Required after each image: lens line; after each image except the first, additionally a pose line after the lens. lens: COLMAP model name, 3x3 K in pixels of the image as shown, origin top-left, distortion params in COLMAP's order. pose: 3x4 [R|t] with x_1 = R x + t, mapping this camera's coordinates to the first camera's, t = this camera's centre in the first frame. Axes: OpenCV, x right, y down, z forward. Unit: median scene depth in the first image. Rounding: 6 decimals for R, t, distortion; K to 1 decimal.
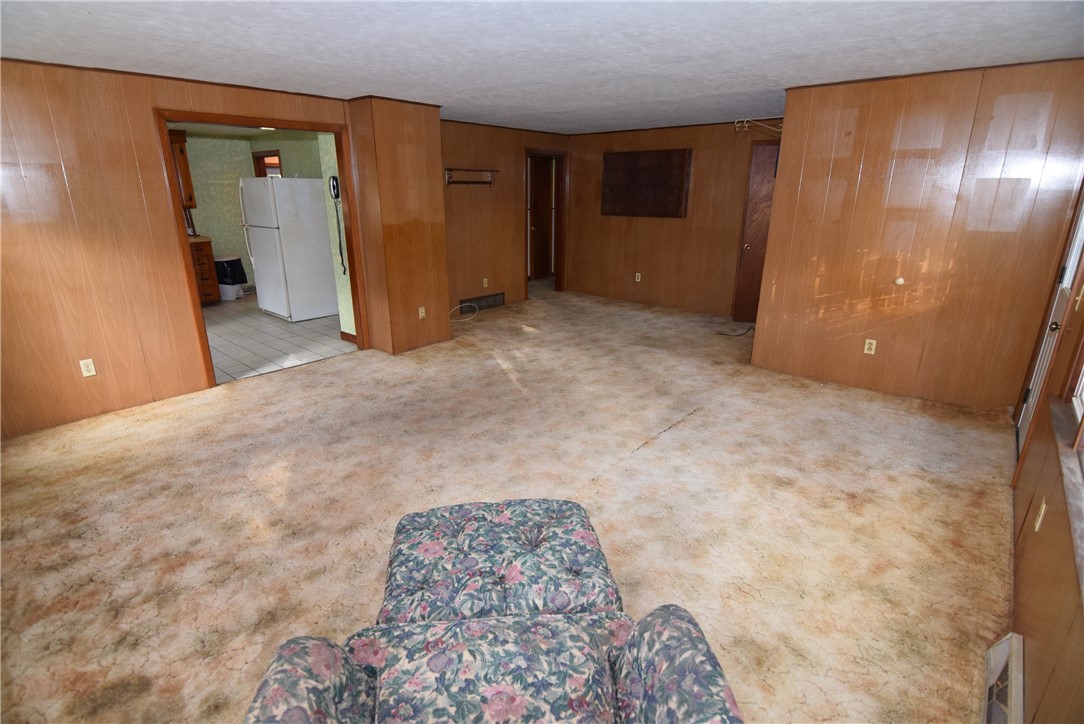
lens RADIAL K [[525.4, 0, 527.7], [0, 525.4, 360.2], [0, 0, 1]] dist [-0.010413, -0.004773]
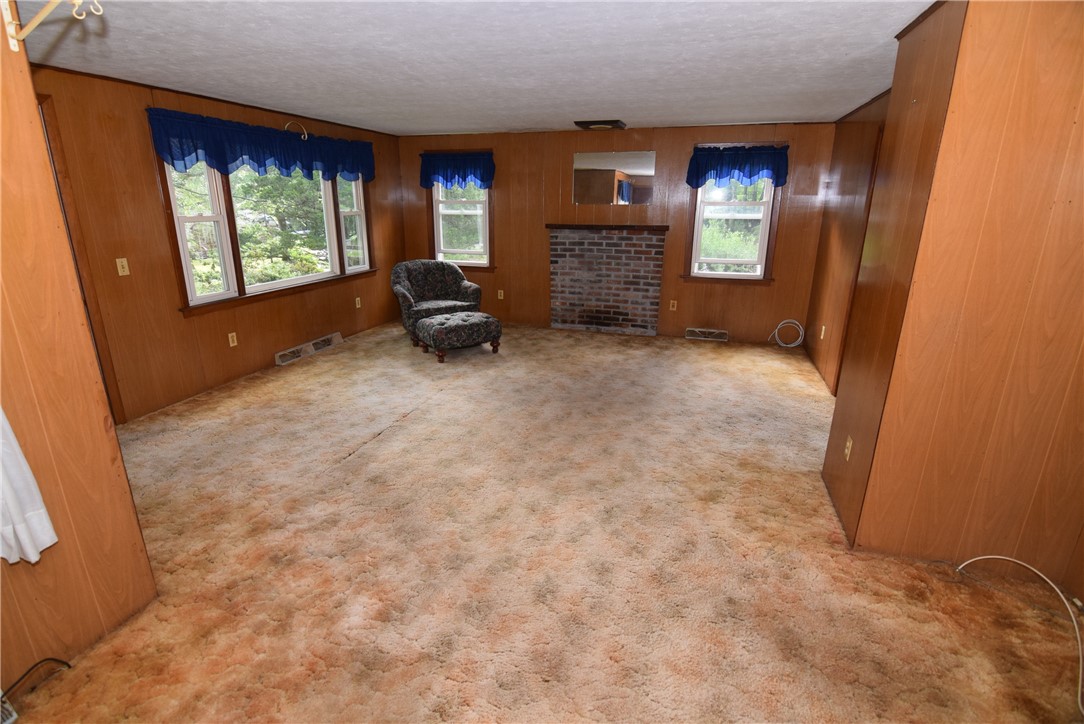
lens RADIAL K [[525.4, 0, 533.3], [0, 525.4, 359.0], [0, 0, 1]] dist [-0.010413, -0.004773]
pose [[-0.913847, 0.114266, -0.389651, 0.333861], [-0.128942, 0.828266, 0.545297, -0.510647], [0.385044, 0.548560, -0.742175, 1.570988]]
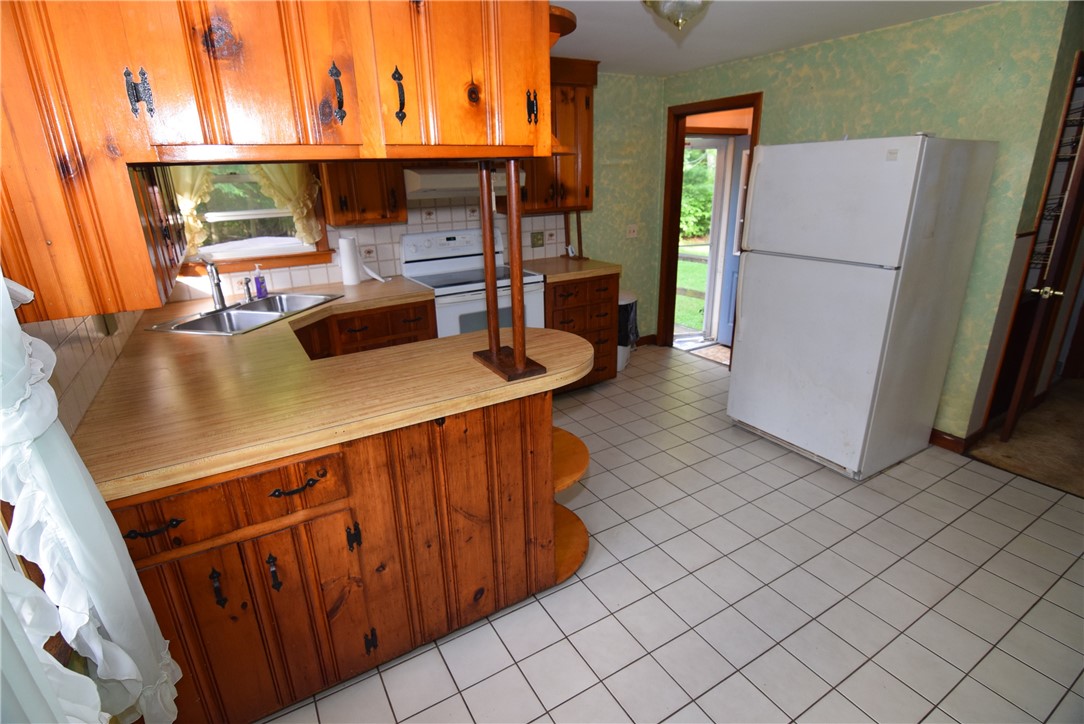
lens RADIAL K [[525.4, 0, 541.3], [0, 525.4, 363.6], [0, 0, 1]] dist [-0.010413, -0.004773]
pose [[0.955007, 0.074931, -0.286961, -0.914401], [-0.065976, 0.996988, 0.040761, -0.266811], [0.289151, -0.019995, 0.957075, 0.808556]]
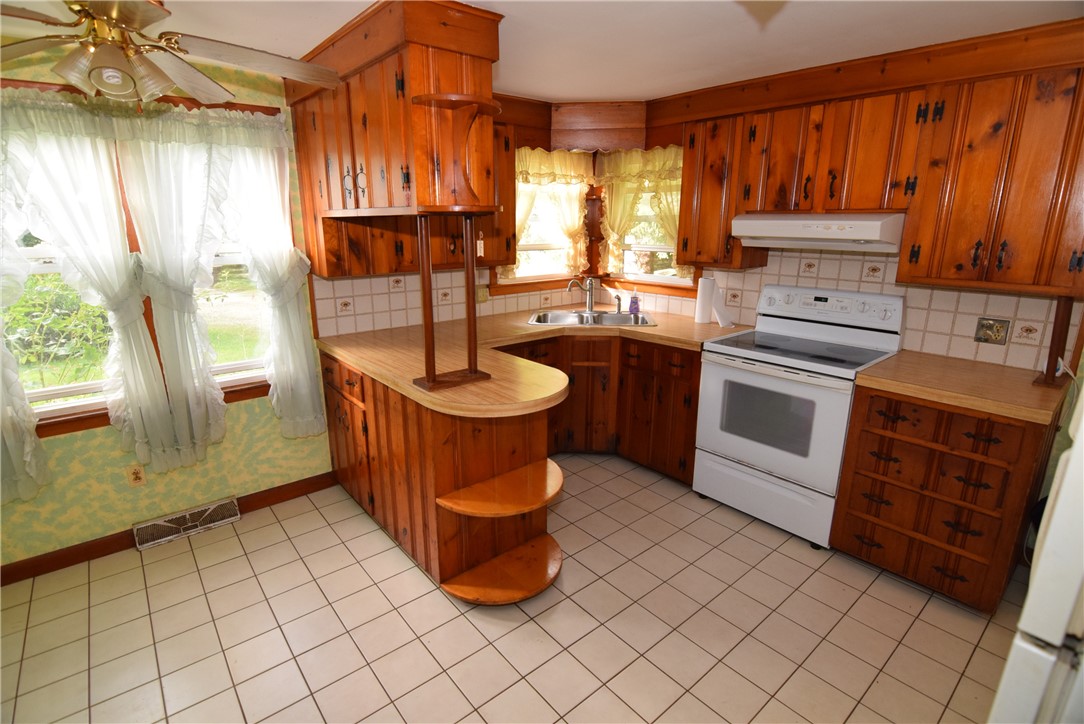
lens RADIAL K [[525.4, 0, 533.0], [0, 525.4, 359.0], [0, 0, 1]] dist [-0.010413, -0.004773]
pose [[-0.152580, 0.250485, -0.956021, -0.569921], [-0.302012, 0.909255, 0.286433, -0.447455], [0.941014, 0.332434, -0.063085, 1.339172]]
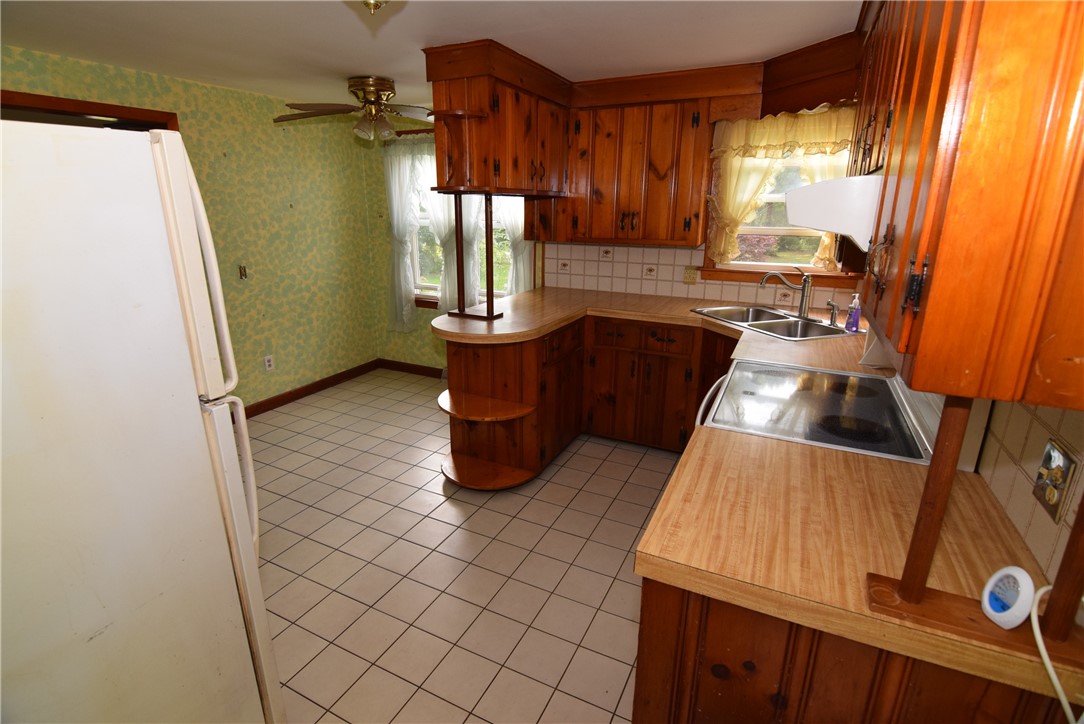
lens RADIAL K [[525.4, 0, 539.9], [0, 525.4, 359.0], [0, 0, 1]] dist [-0.010413, -0.004773]
pose [[-0.963953, 0.066653, -0.257590, -1.007565], [-0.088947, 0.831695, 0.548063, -0.631797], [0.250766, 0.551218, -0.795786, 1.952449]]
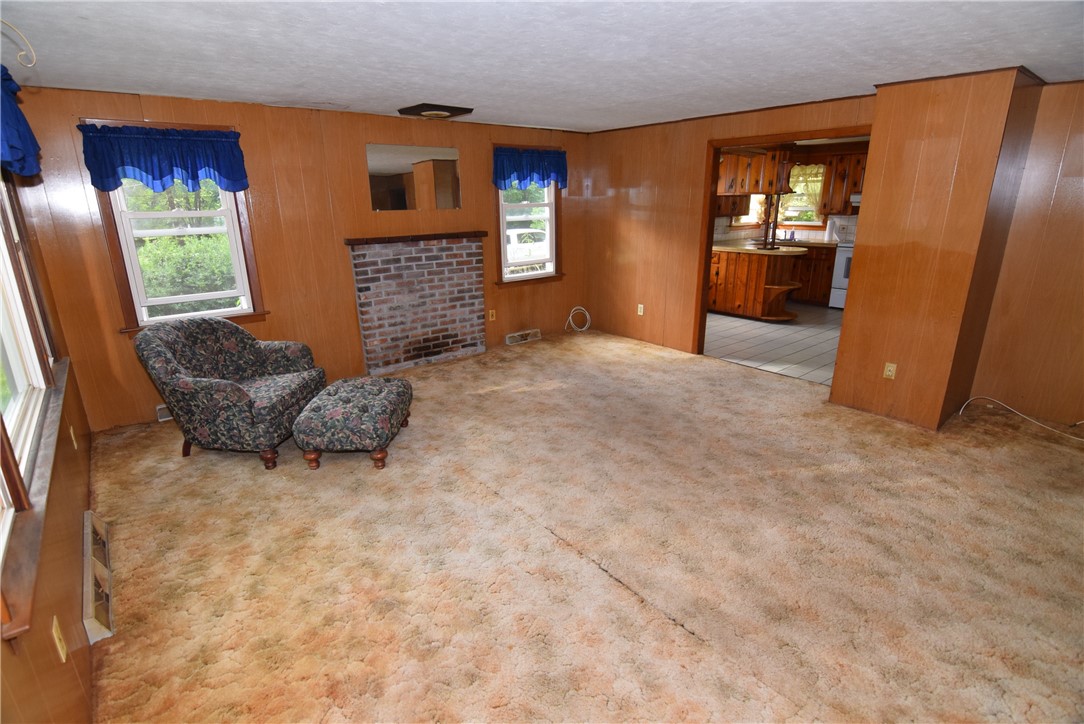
lens RADIAL K [[525.4, 0, 540.7], [0, 525.4, 357.4], [0, 0, 1]] dist [-0.010413, -0.004773]
pose [[-0.155049, 0.286075, -0.945580, 0.712010], [-0.293996, 0.900426, 0.320622, -0.255670], [0.943147, 0.327709, -0.055505, 0.757161]]
